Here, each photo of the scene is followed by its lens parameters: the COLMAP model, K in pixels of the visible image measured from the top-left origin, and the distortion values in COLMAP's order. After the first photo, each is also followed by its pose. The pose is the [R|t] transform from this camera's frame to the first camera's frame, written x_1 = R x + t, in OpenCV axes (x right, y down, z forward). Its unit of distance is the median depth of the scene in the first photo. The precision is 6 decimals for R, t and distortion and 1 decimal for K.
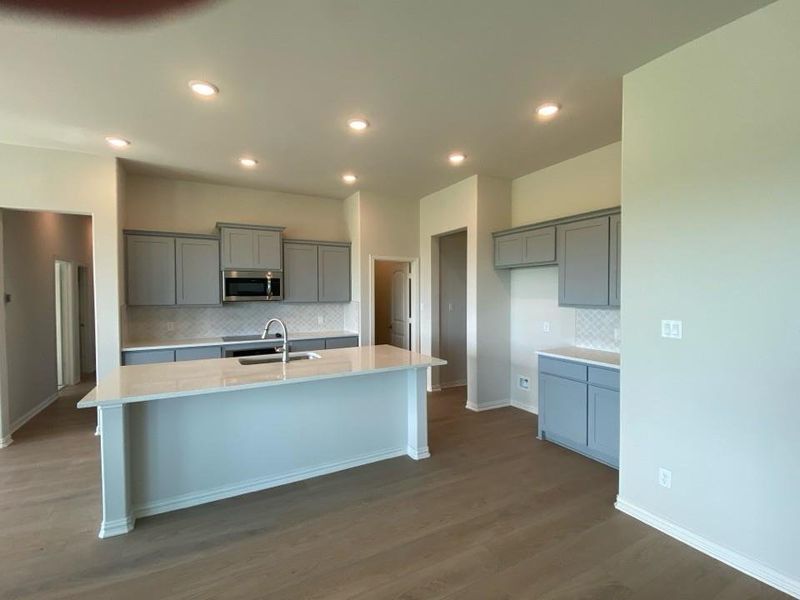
lens RADIAL K [[384.5, 0, 417.3], [0, 384.5, 299.8], [0, 0, 1]] dist [0.000058, -0.000126]
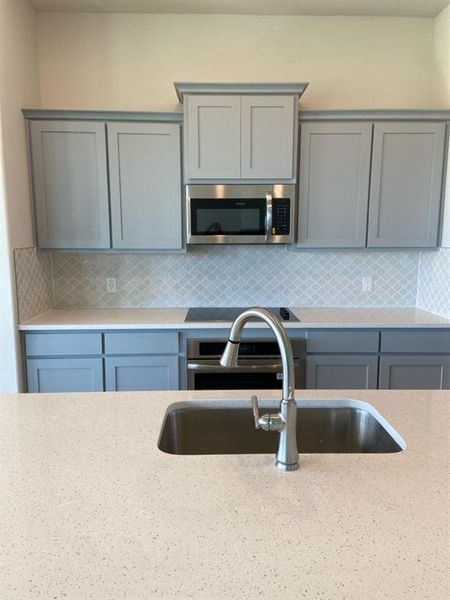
lens RADIAL K [[452.9, 0, 227.0], [0, 452.9, 297.1], [0, 0, 1]] dist [0.173145, -0.194947]
pose [[0.880471, 0.069995, -0.468905, -0.149051], [-0.013845, 0.992416, 0.122144, -0.001194], [0.473898, -0.101052, 0.874762, 0.446662]]
